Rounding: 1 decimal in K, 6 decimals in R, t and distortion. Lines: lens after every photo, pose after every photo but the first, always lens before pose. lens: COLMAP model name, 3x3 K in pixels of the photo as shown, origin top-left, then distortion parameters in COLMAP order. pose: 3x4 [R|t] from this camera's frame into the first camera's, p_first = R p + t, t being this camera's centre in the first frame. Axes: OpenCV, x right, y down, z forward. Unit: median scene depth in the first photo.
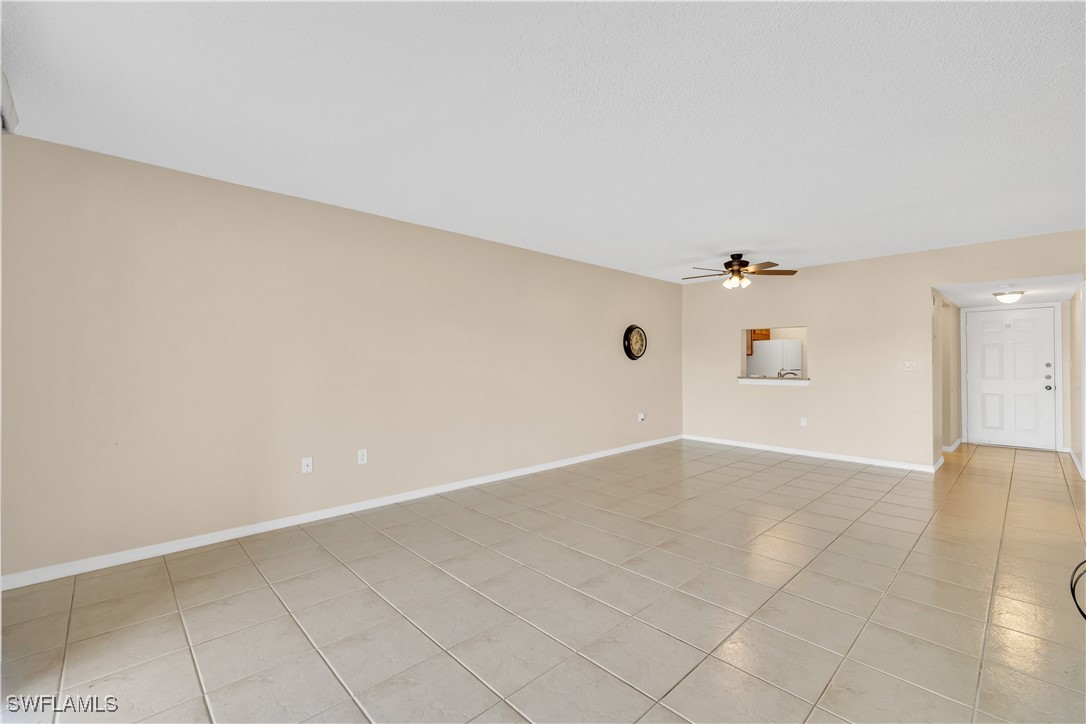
lens RADIAL K [[459.2, 0, 542.8], [0, 459.2, 361.8], [0, 0, 1]] dist [-0.002152, 0.001746]
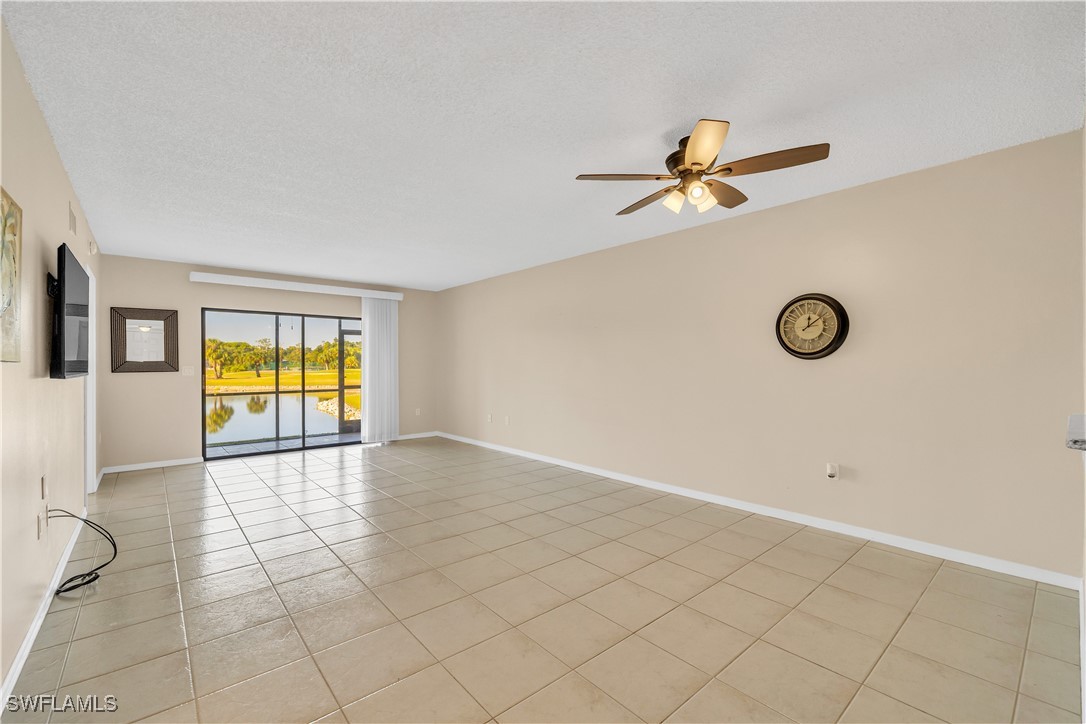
lens RADIAL K [[459.2, 0, 541.7], [0, 459.2, 361.0], [0, 0, 1]] dist [-0.002152, 0.001746]
pose [[-0.046858, -0.003753, -0.998894, 0.760546], [0.003138, 0.999987, -0.003905, -0.002101], [0.998897, -0.003317, -0.046846, 0.719163]]
